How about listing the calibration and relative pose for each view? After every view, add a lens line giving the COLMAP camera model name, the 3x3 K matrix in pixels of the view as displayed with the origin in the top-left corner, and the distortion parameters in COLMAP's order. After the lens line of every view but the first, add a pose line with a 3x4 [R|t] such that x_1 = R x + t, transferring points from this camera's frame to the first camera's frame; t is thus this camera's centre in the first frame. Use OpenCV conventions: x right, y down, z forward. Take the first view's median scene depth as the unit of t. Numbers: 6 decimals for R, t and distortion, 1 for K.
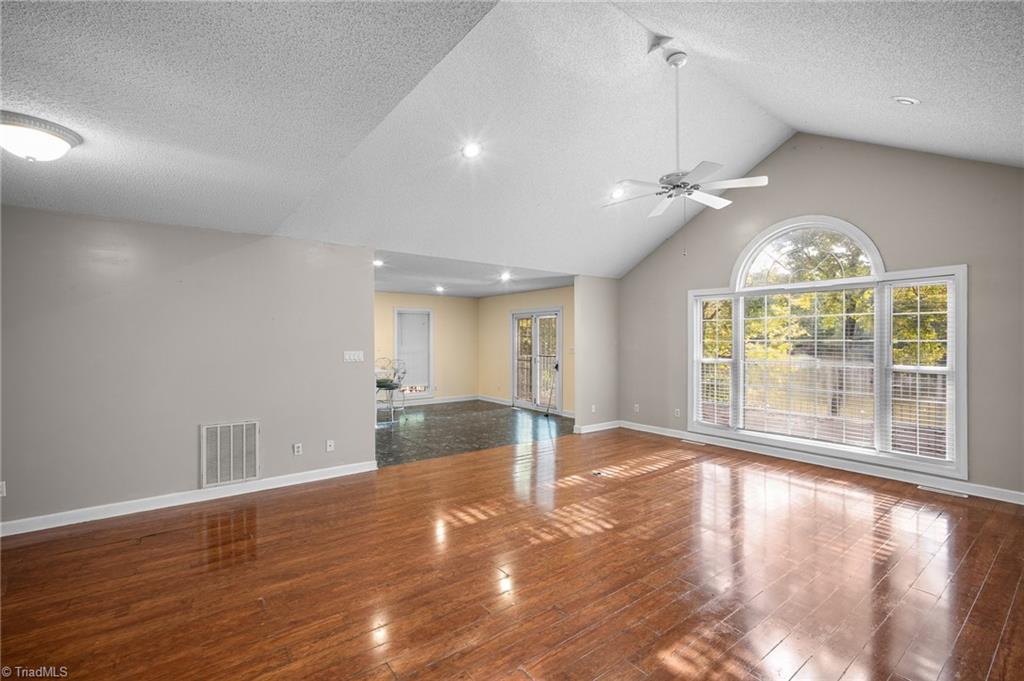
lens RADIAL K [[450.2, 0, 510.4], [0, 450.2, 343.8], [0, 0, 1]] dist [-0.007857, 0.001420]
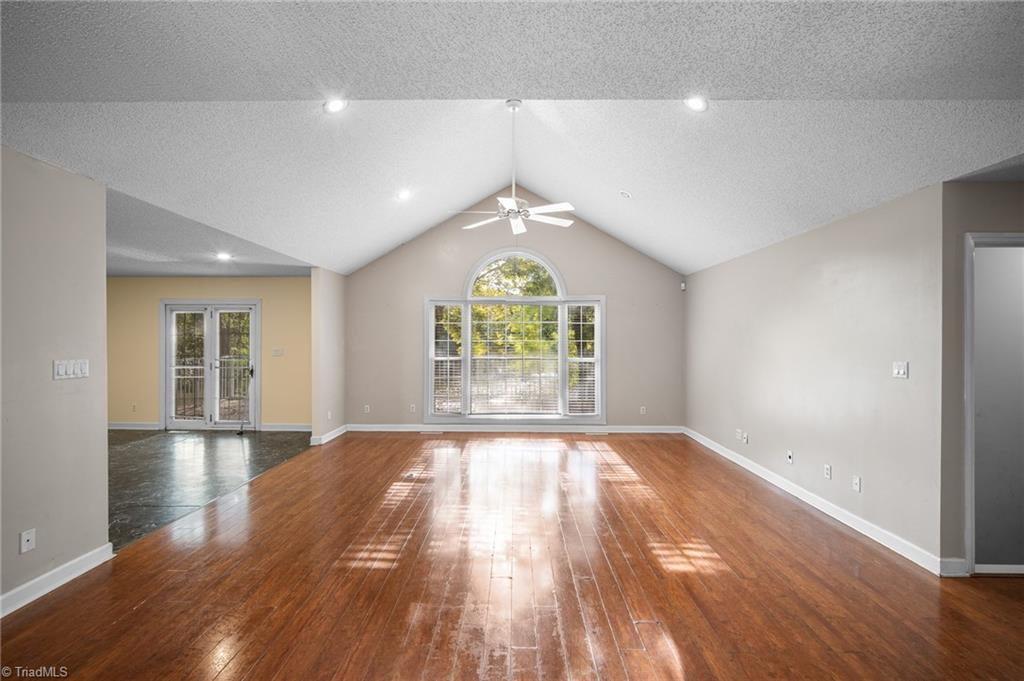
lens RADIAL K [[450.2, 0, 510.0], [0, 450.2, 335.7], [0, 0, 1]] dist [-0.007857, 0.001420]
pose [[0.612006, 0.008167, 0.790811, -0.317331], [0.004390, 0.999896, -0.013724, -0.002664], [-0.790841, 0.011871, 0.611906, 0.154114]]
